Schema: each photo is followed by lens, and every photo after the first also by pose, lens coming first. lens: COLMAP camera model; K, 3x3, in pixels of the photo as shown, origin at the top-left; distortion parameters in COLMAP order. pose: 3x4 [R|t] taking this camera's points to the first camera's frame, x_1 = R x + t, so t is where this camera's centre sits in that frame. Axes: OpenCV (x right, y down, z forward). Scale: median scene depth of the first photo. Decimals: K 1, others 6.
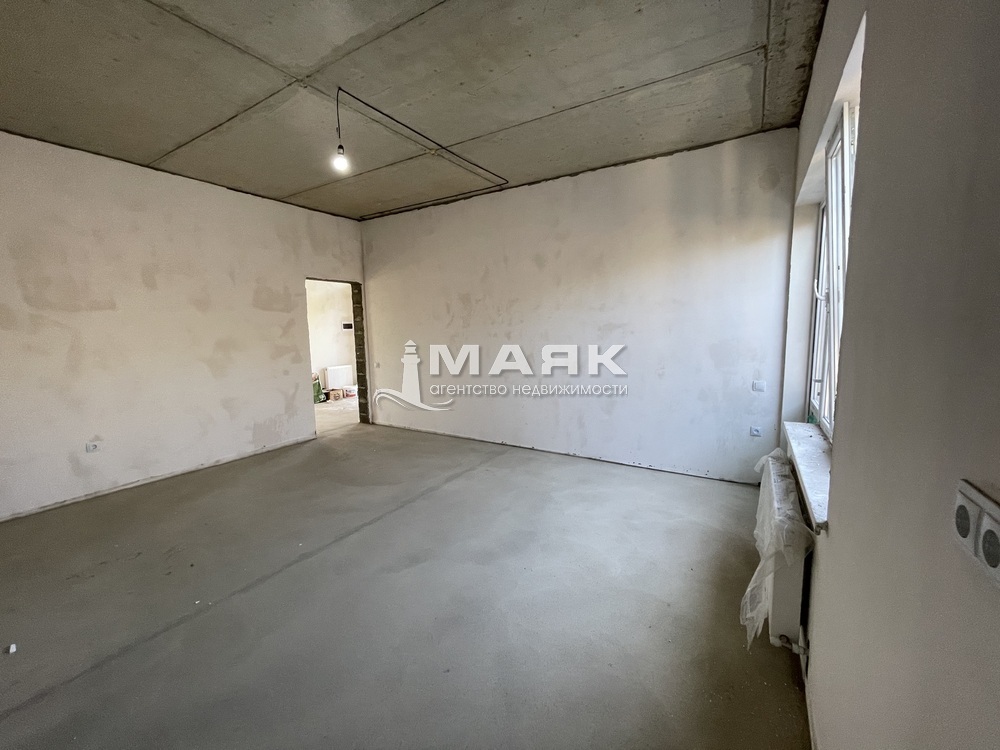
lens RADIAL K [[403.4, 0, 500.8], [0, 403.4, 374.7], [0, 0, 1]] dist [-0.004488, 0.000493]
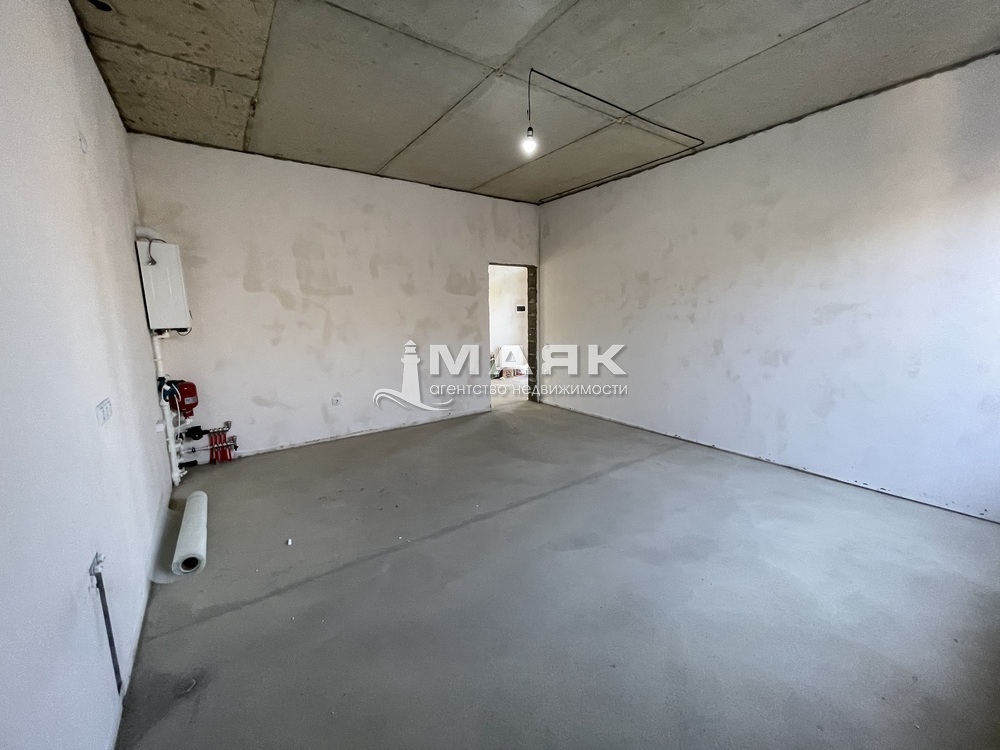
lens RADIAL K [[403.4, 0, 500.9], [0, 403.4, 374.8], [0, 0, 1]] dist [-0.004488, 0.000493]
pose [[0.918955, 0.063409, -0.389230, -0.020660], [-0.046681, 0.997540, 0.052298, 0.001368], [0.391589, -0.029890, 0.919655, 0.012069]]
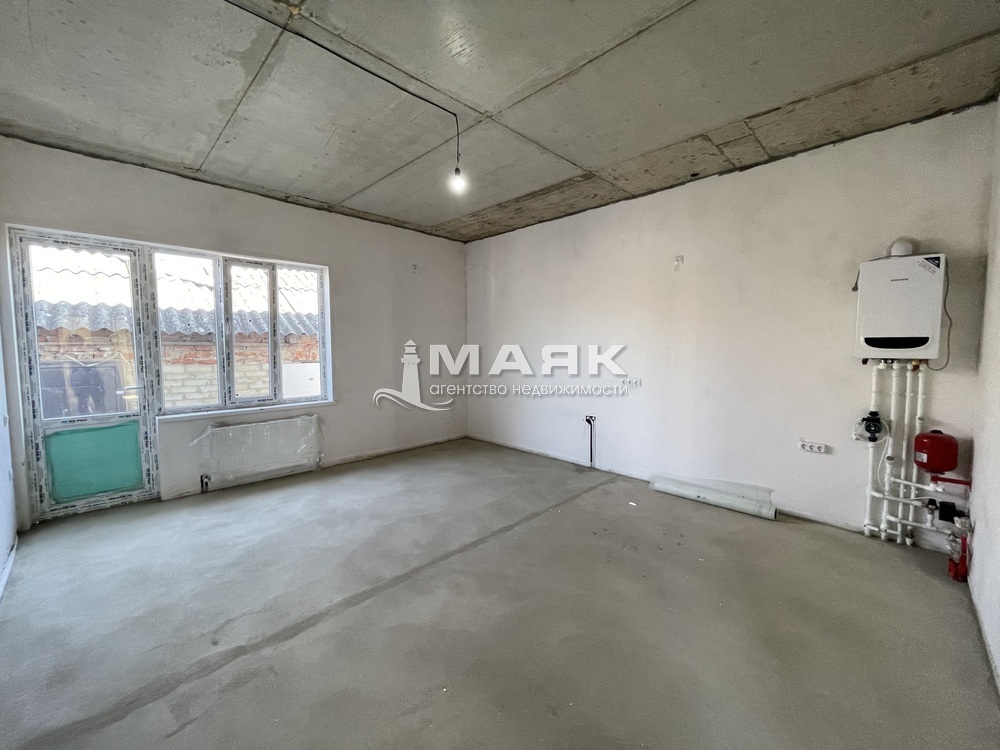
lens RADIAL K [[403.4, 0, 499.3], [0, 403.4, 372.6], [0, 0, 1]] dist [-0.004488, 0.000493]
pose [[-0.970138, 0.003800, 0.242523, -0.539217], [0.047048, 0.983835, 0.172786, -0.161293], [-0.237946, 0.179037, -0.954635, 1.478534]]
